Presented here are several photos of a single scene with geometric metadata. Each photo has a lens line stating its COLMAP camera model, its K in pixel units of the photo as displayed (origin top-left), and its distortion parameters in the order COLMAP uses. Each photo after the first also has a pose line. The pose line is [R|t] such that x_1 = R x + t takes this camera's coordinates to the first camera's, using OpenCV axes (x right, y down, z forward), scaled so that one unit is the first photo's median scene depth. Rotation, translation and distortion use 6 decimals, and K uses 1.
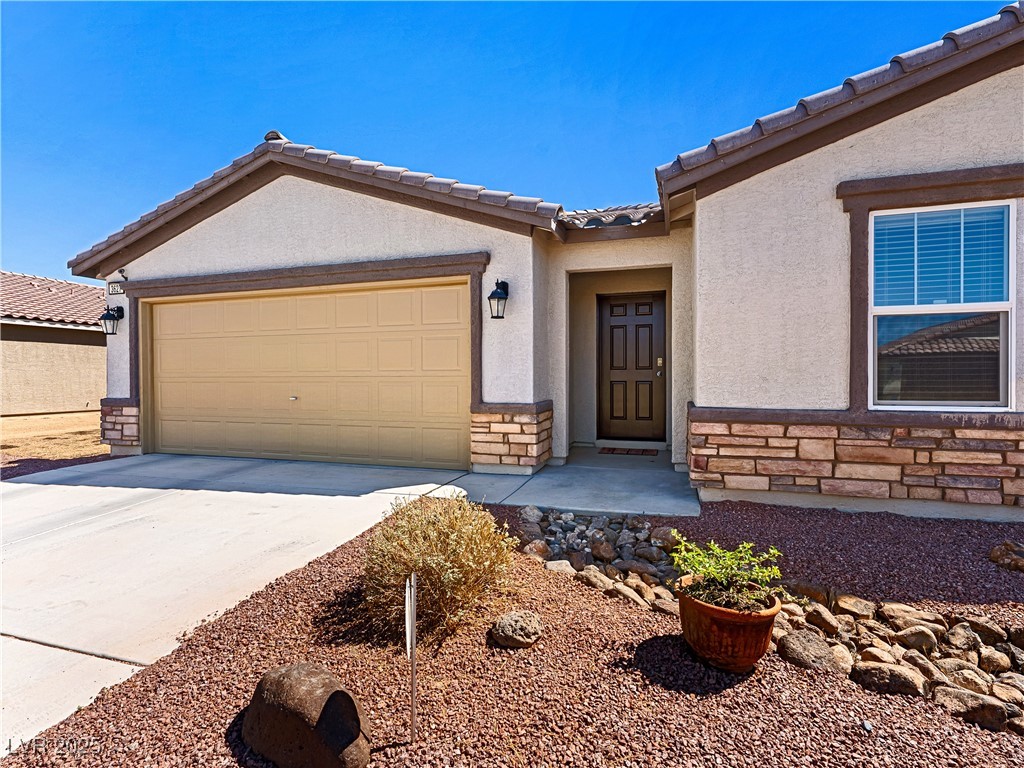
lens RADIAL K [[478.3, 0, 510.9], [0, 478.3, 383.3], [0, 0, 1]] dist [0.002494, 0.000255]
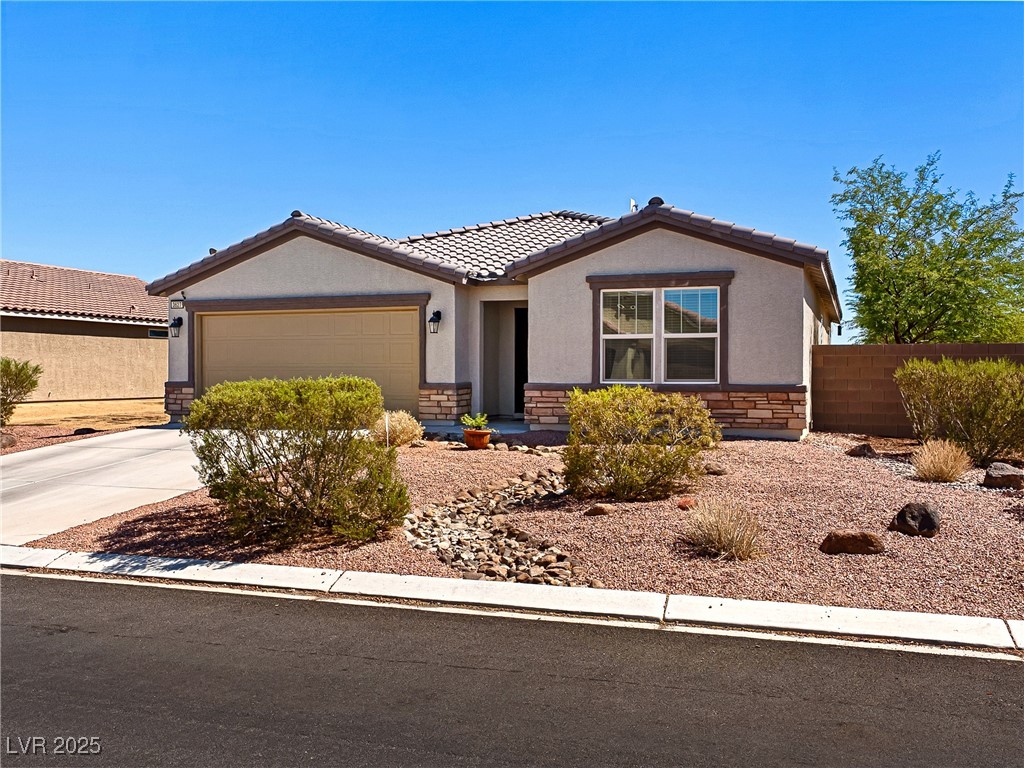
lens RADIAL K [[842.0, 0, 513.1], [0, 842.0, 383.7], [0, 0, 1]] dist [-0.004752, -0.000882]
pose [[0.999167, 0.005049, -0.040498, 0.364804], [-0.004908, 0.999982, 0.003586, 0.031265], [0.040516, -0.003384, 0.999173, -1.928442]]
